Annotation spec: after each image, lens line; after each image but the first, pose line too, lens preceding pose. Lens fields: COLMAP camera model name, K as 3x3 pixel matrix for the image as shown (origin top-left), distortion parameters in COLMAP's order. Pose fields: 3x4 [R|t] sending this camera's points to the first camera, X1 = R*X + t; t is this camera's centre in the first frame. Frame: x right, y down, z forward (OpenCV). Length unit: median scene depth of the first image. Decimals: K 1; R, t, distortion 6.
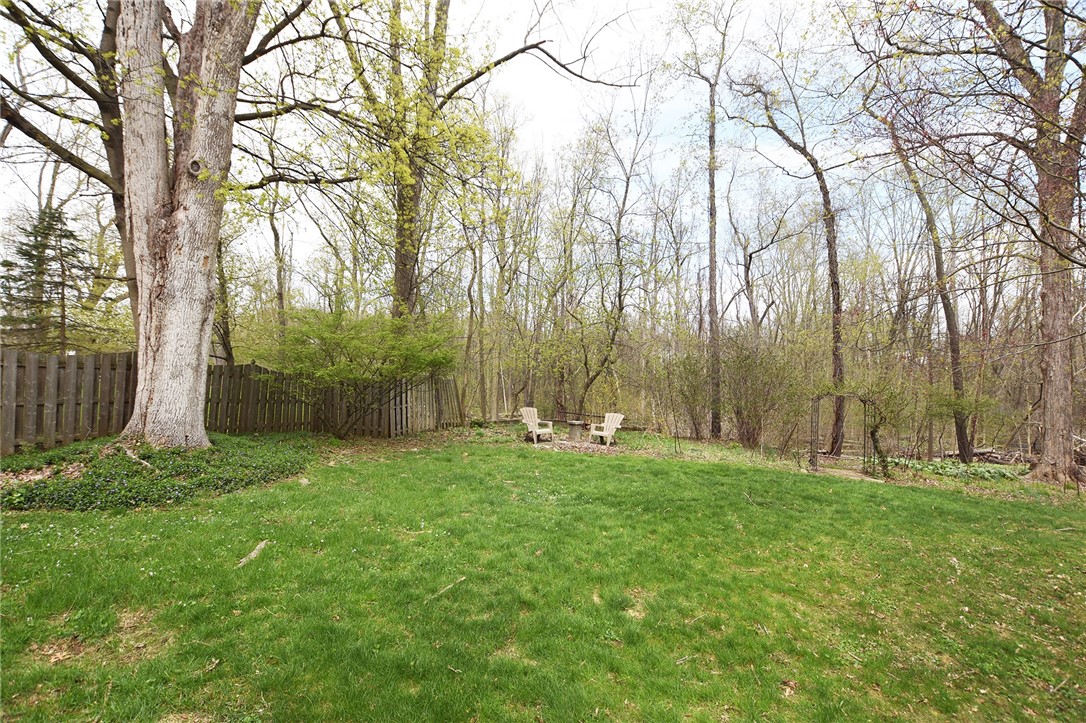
lens RADIAL K [[479.7, 0, 542.7], [0, 479.7, 363.7], [0, 0, 1]] dist [-0.031523, 0.005692]
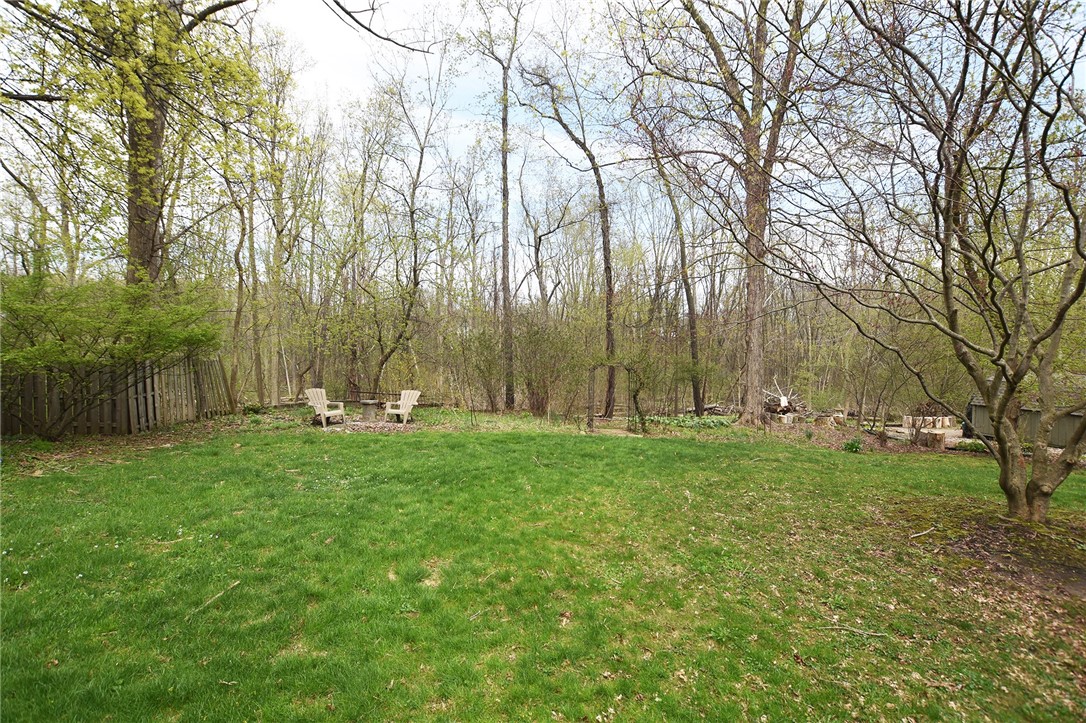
lens RADIAL K [[479.7, 0, 543.3], [0, 479.7, 363.1], [0, 0, 1]] dist [-0.031523, 0.005692]
pose [[0.915067, -0.027607, 0.402357, 0.004589], [0.008023, 0.998703, 0.050277, 0.000539], [-0.403223, -0.042779, 0.914101, -0.005531]]
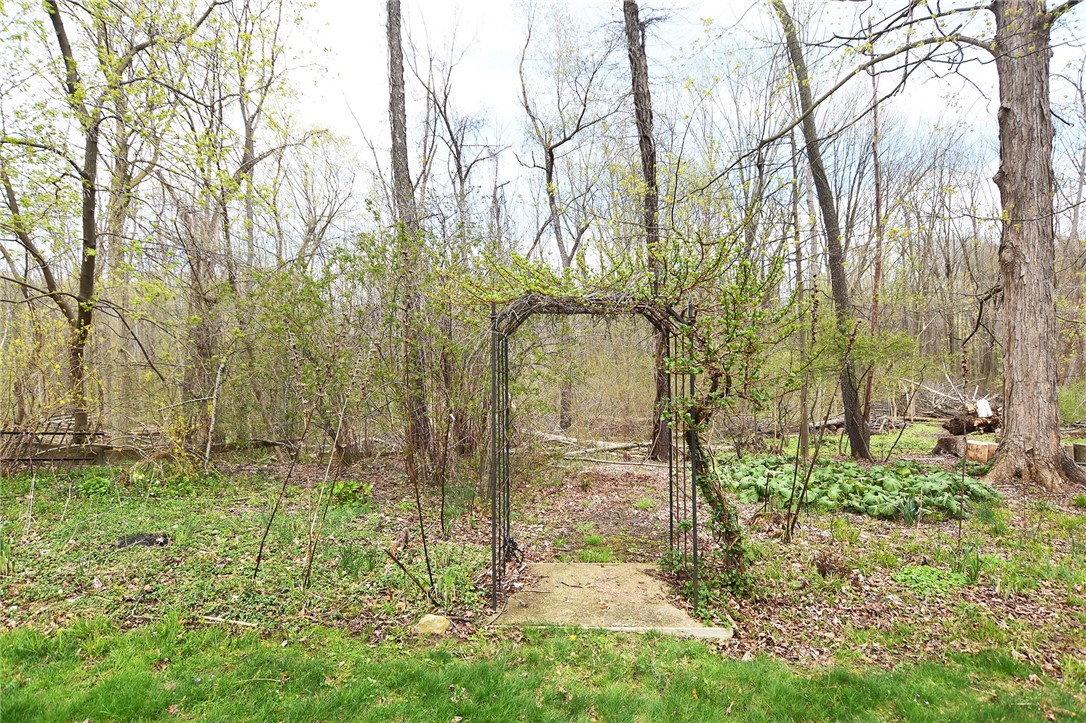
lens RADIAL K [[617.6, 0, 548.0], [0, 617.6, 364.8], [0, 0, 1]] dist [-0.005077, -0.000593]
pose [[0.945244, -0.061371, 0.320542, 0.598654], [0.049043, 0.997718, 0.046398, 0.099768], [-0.322658, -0.028137, 0.946097, 0.812420]]
